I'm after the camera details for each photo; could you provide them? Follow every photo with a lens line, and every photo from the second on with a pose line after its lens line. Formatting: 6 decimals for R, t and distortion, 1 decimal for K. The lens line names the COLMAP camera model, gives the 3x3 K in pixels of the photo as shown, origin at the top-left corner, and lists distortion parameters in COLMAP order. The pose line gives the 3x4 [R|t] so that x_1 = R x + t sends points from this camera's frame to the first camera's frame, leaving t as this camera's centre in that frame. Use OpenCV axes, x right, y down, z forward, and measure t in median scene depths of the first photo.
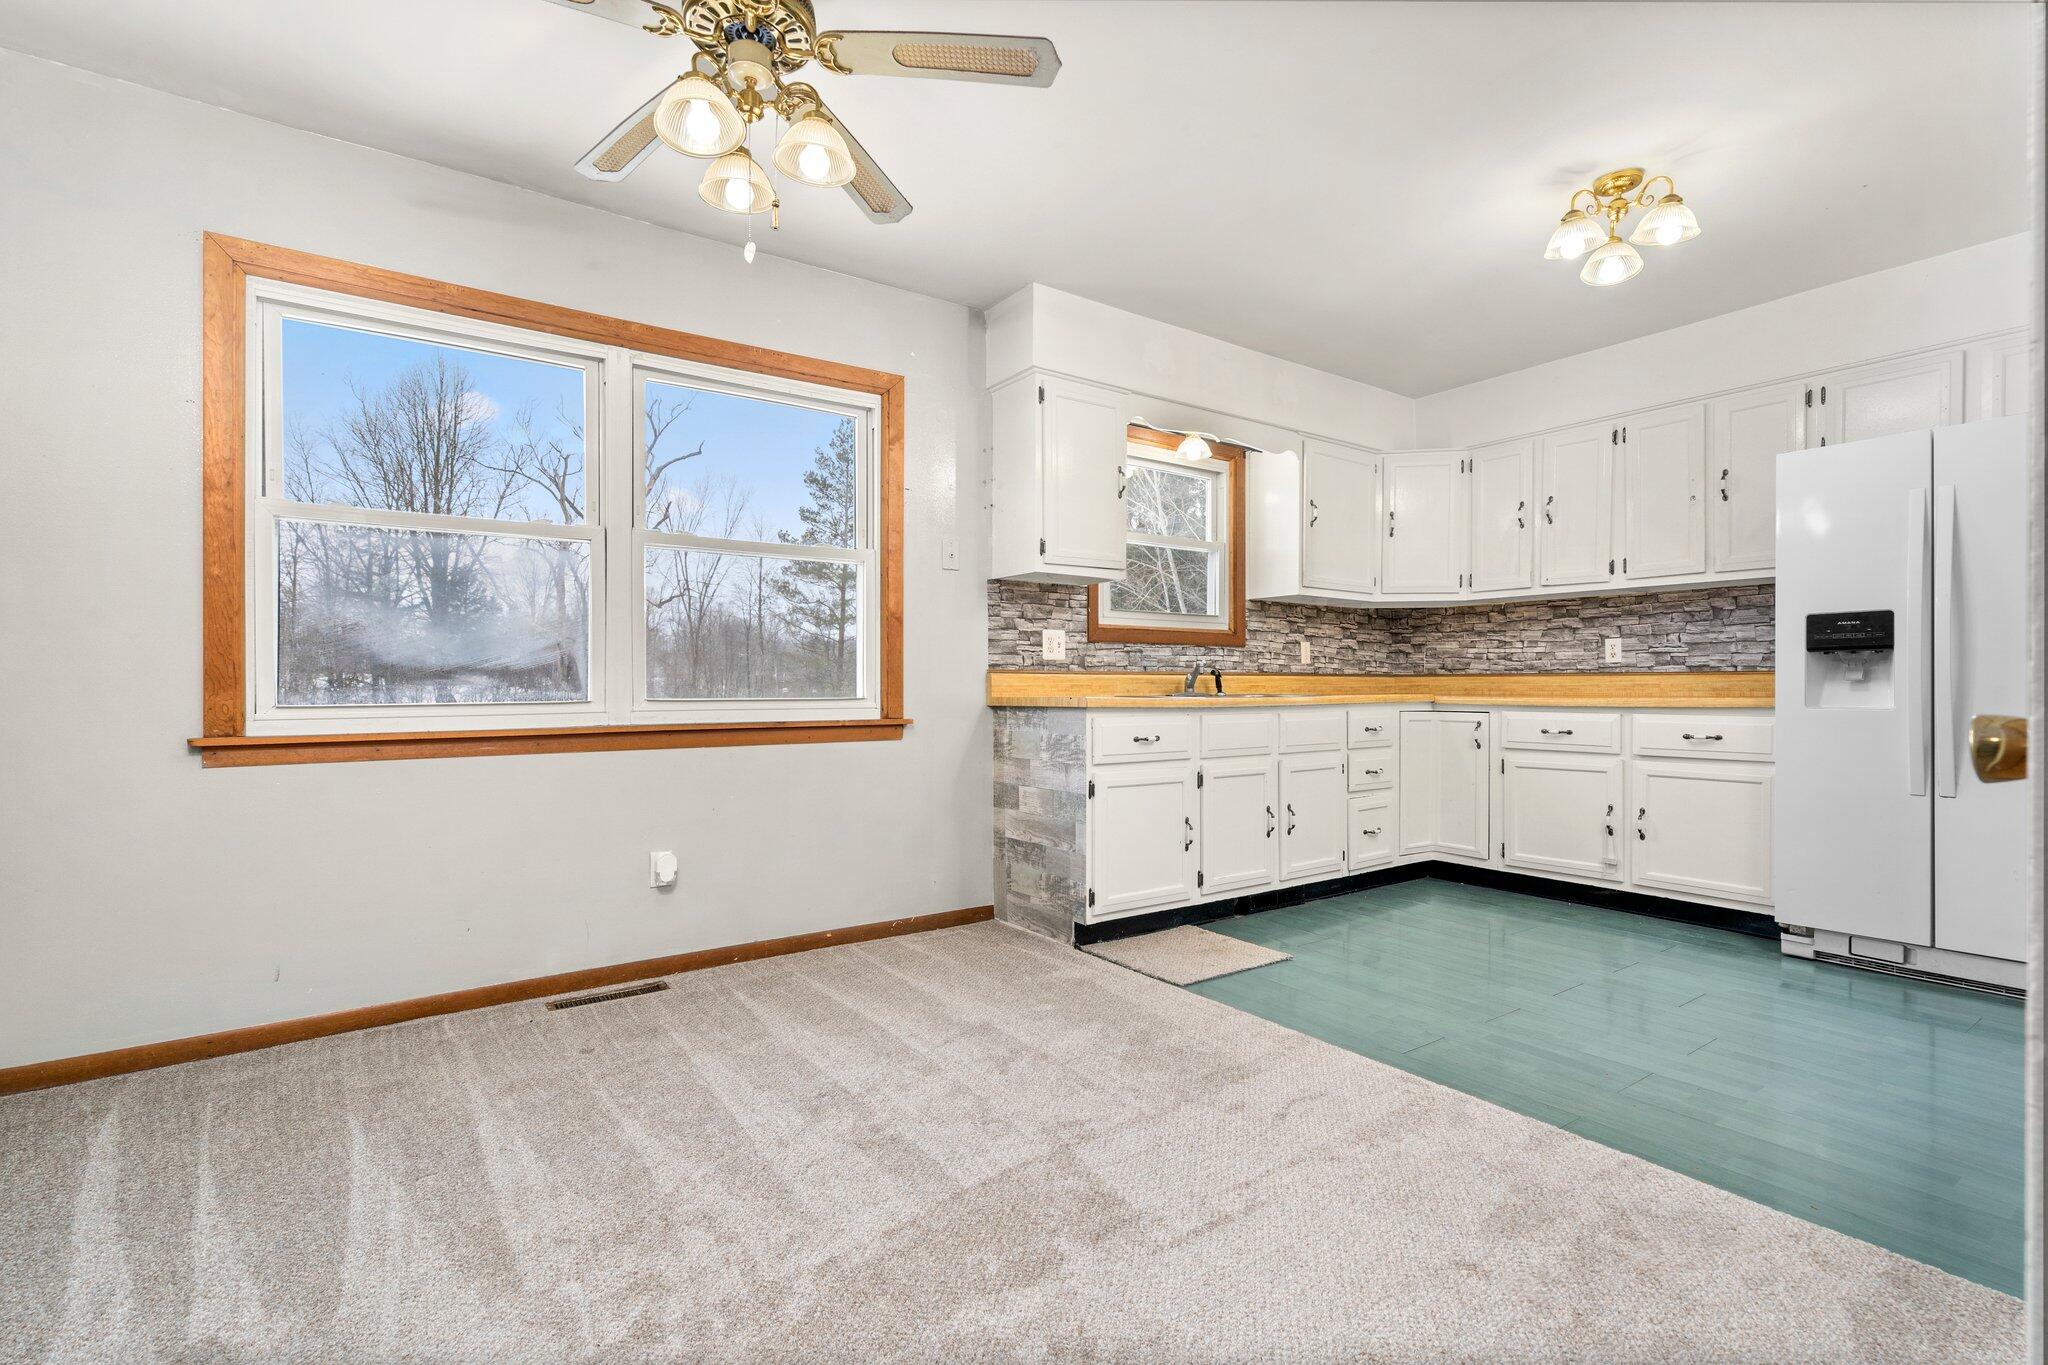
lens RADIAL K [[931.9, 0, 1024.0], [0, 931.9, 682.5], [0, 0, 1]] dist [0.000453, 0.000354]
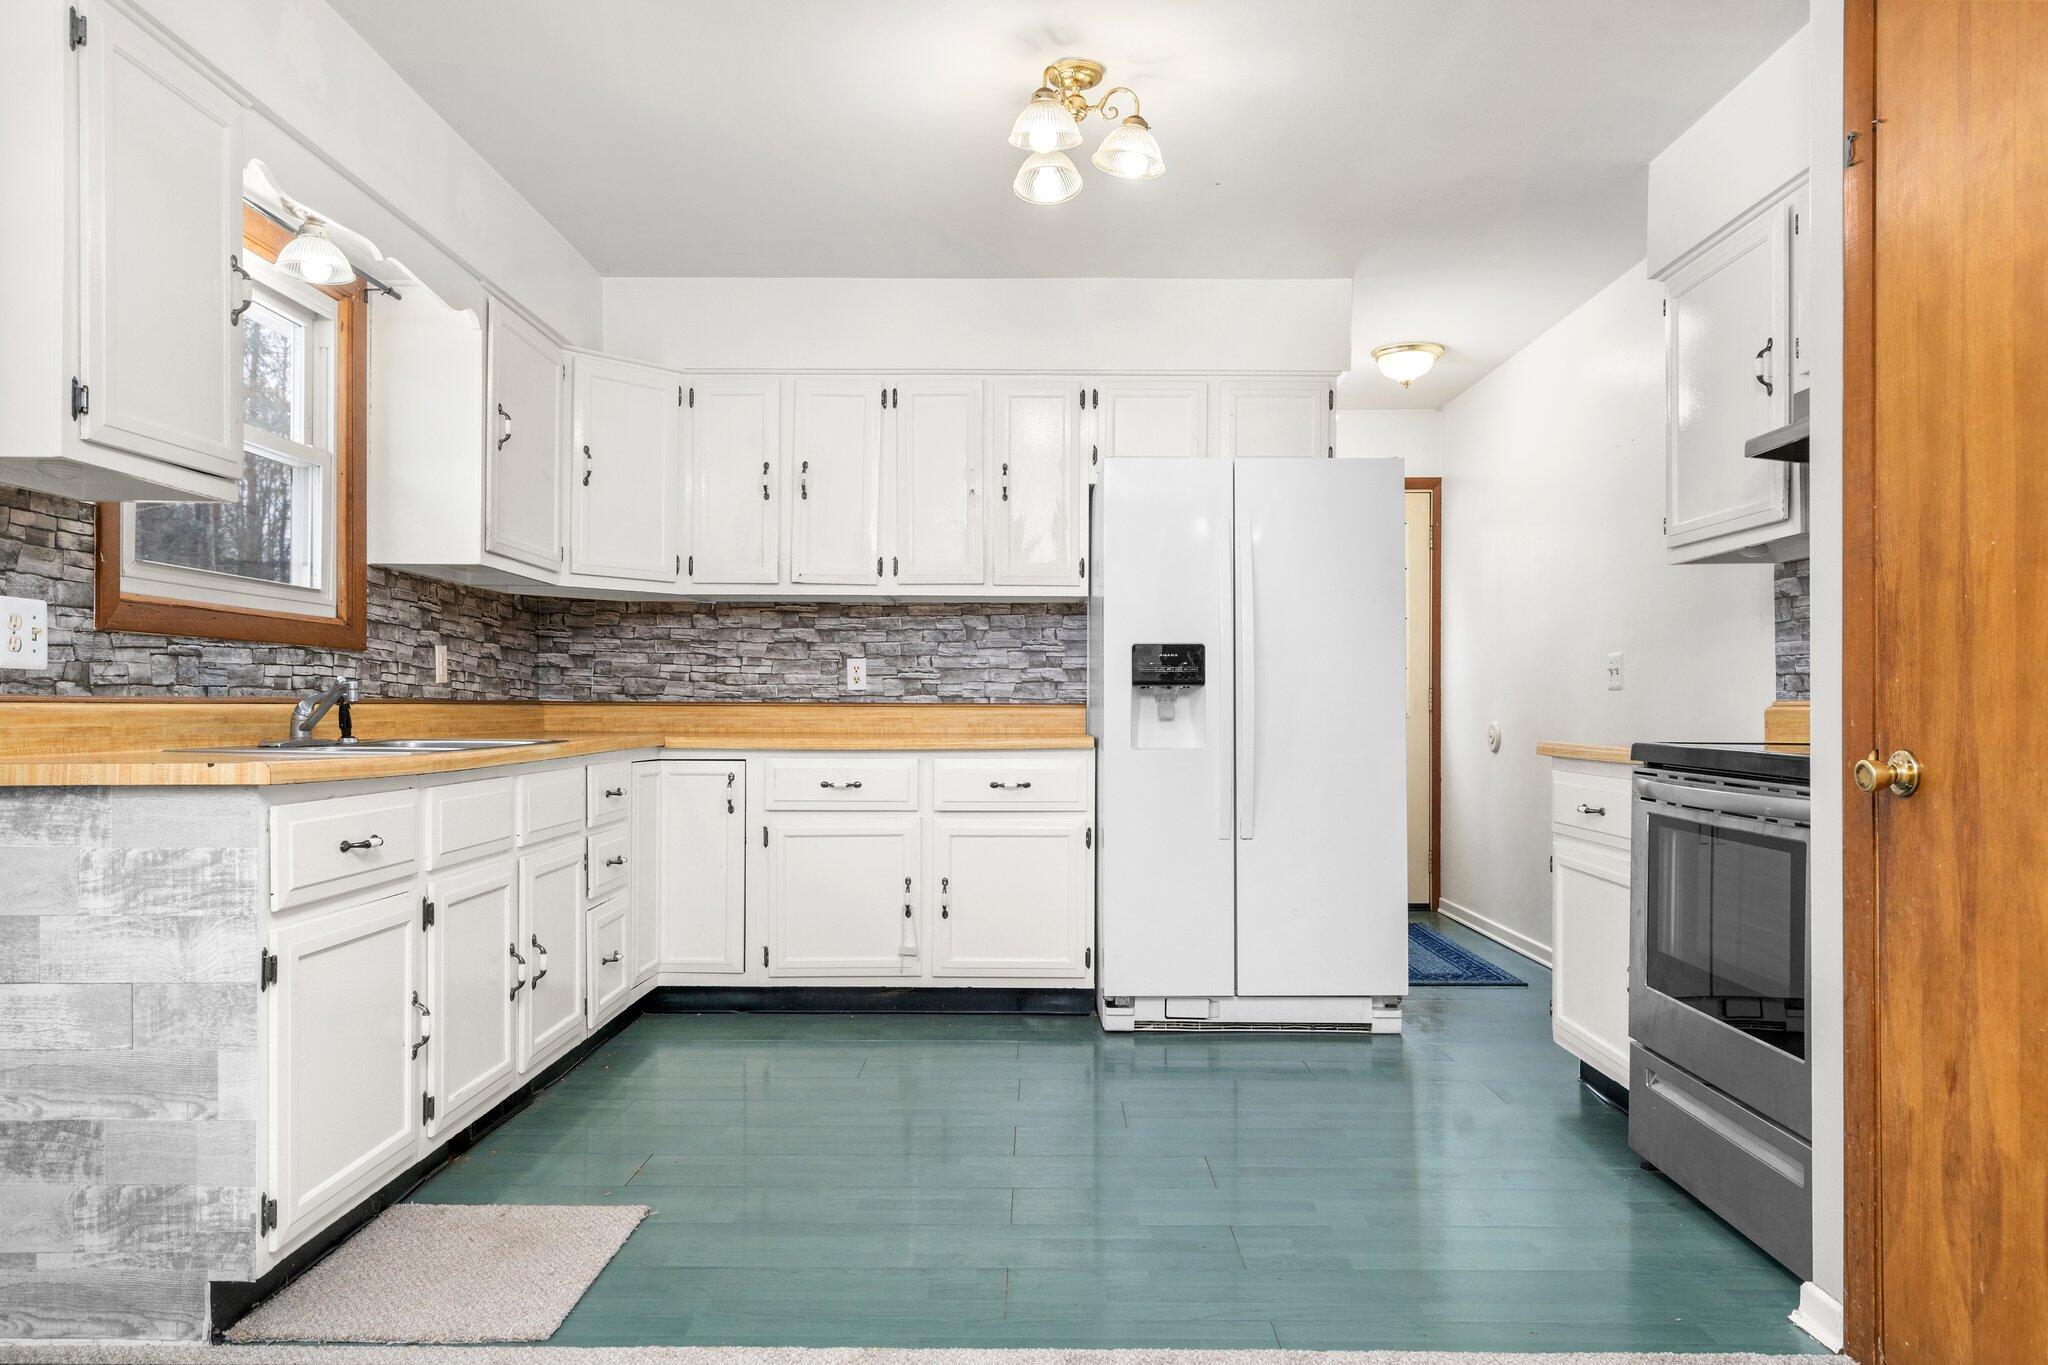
lens RADIAL K [[1314.7, 0, 1029.8], [0, 1314.7, 701.1], [0, 0, 1]] dist [0.004445, -0.000169]
pose [[0.581506, 0.006155, 0.813519, -0.184584], [-0.006471, 0.999975, -0.002941, -0.010841], [-0.813516, -0.003554, 0.581531, 0.277092]]
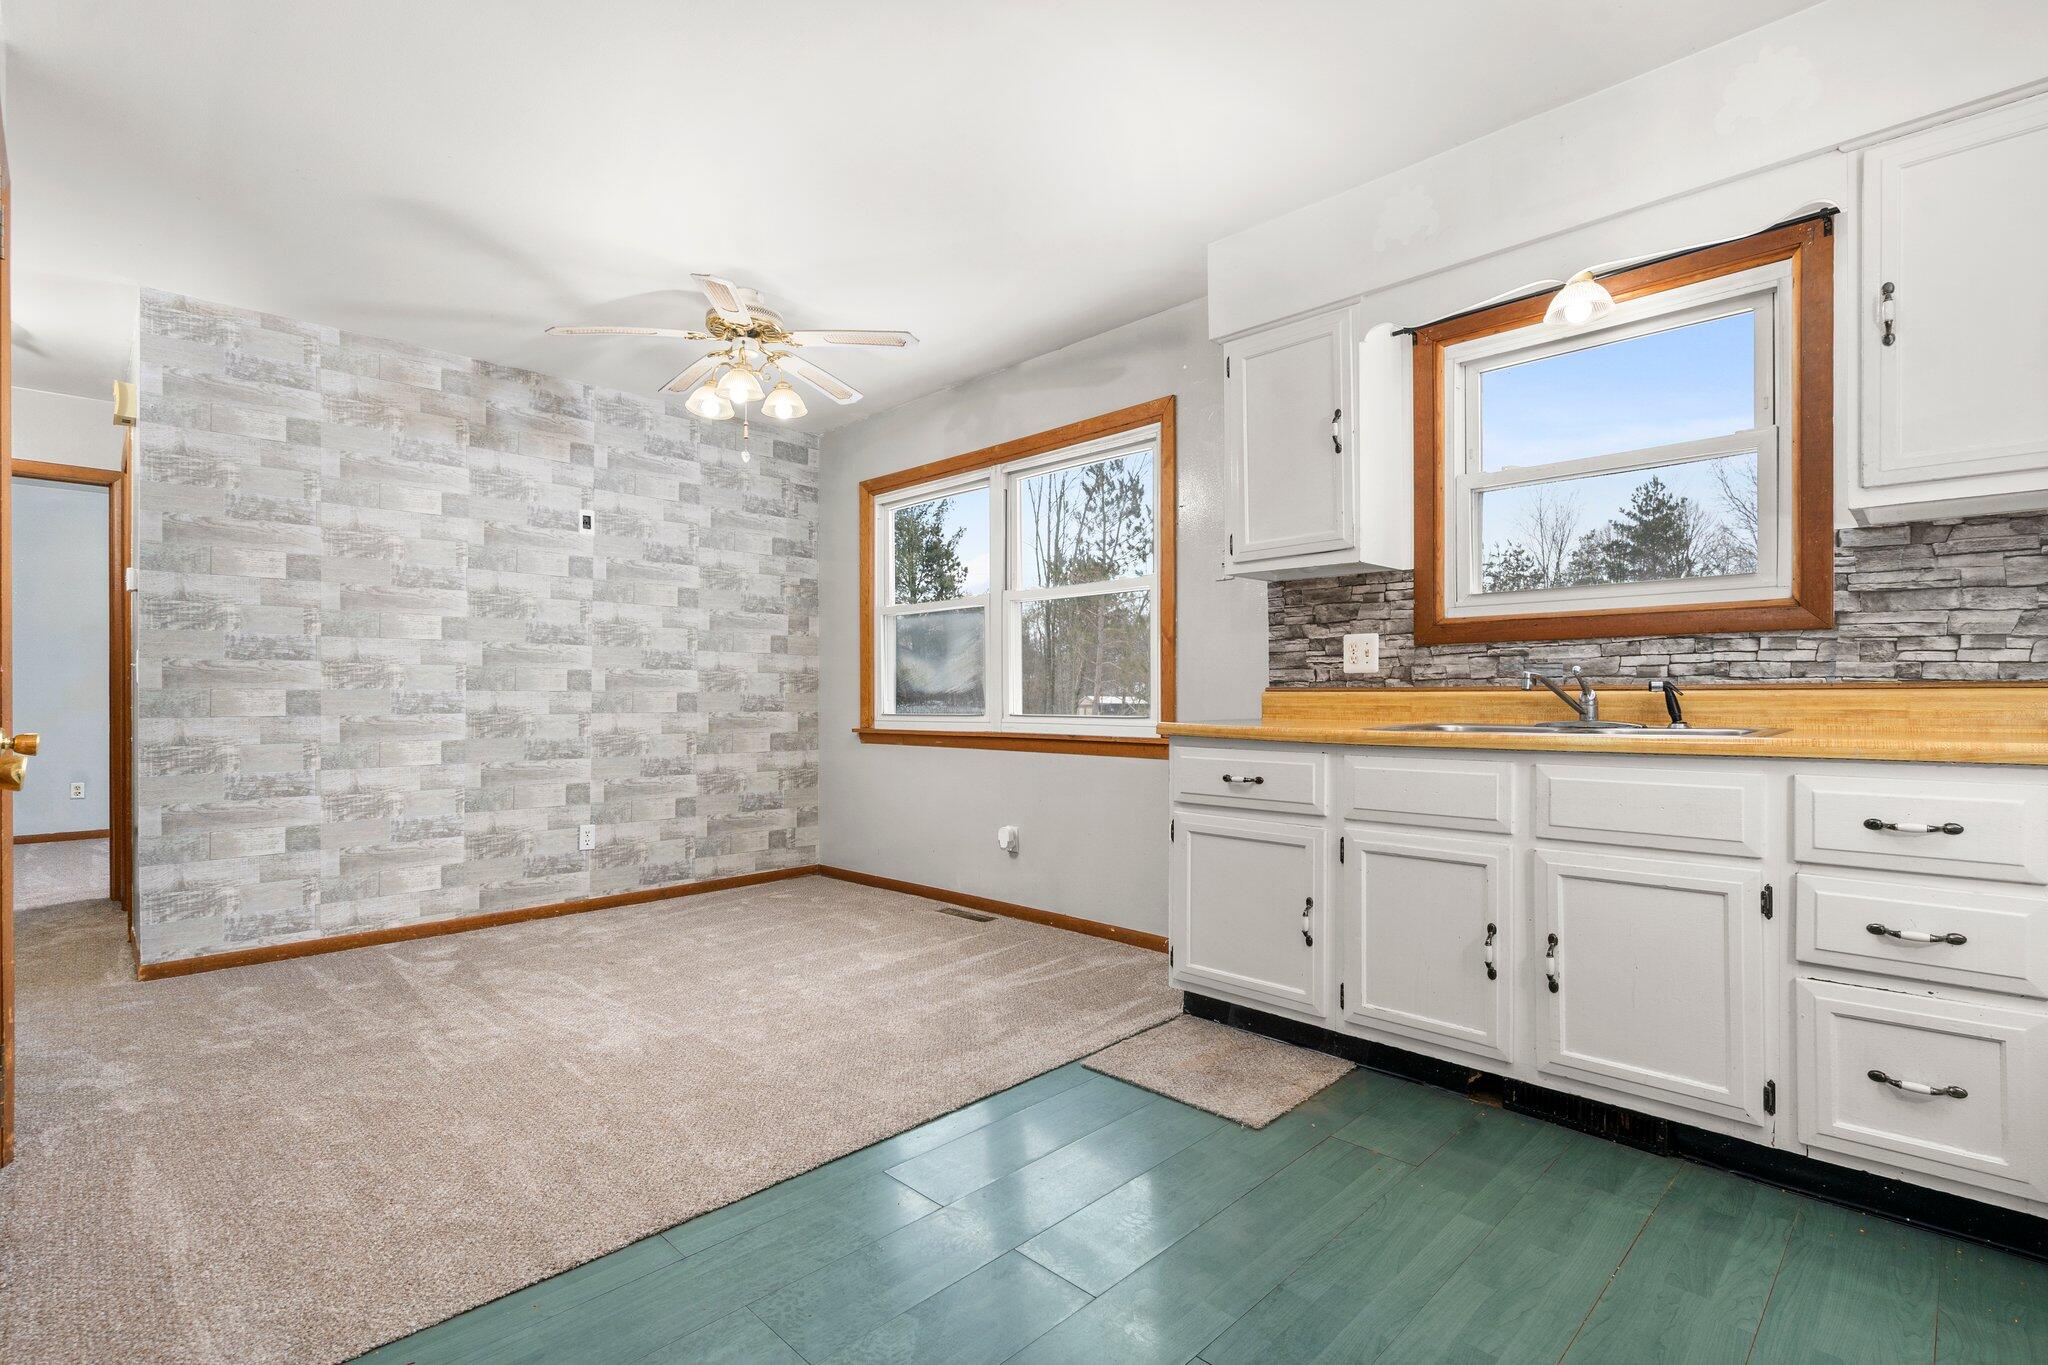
lens RADIAL K [[969.5, 0, 1024.0], [0, 969.5, 682.5], [0, 0, 1]] dist [0.002550, 0.000345]
pose [[0.170857, -0.008647, -0.985258, 0.756004], [0.011157, 0.999914, -0.006840, -0.013970], [0.985233, -0.009823, 0.170939, 0.581655]]
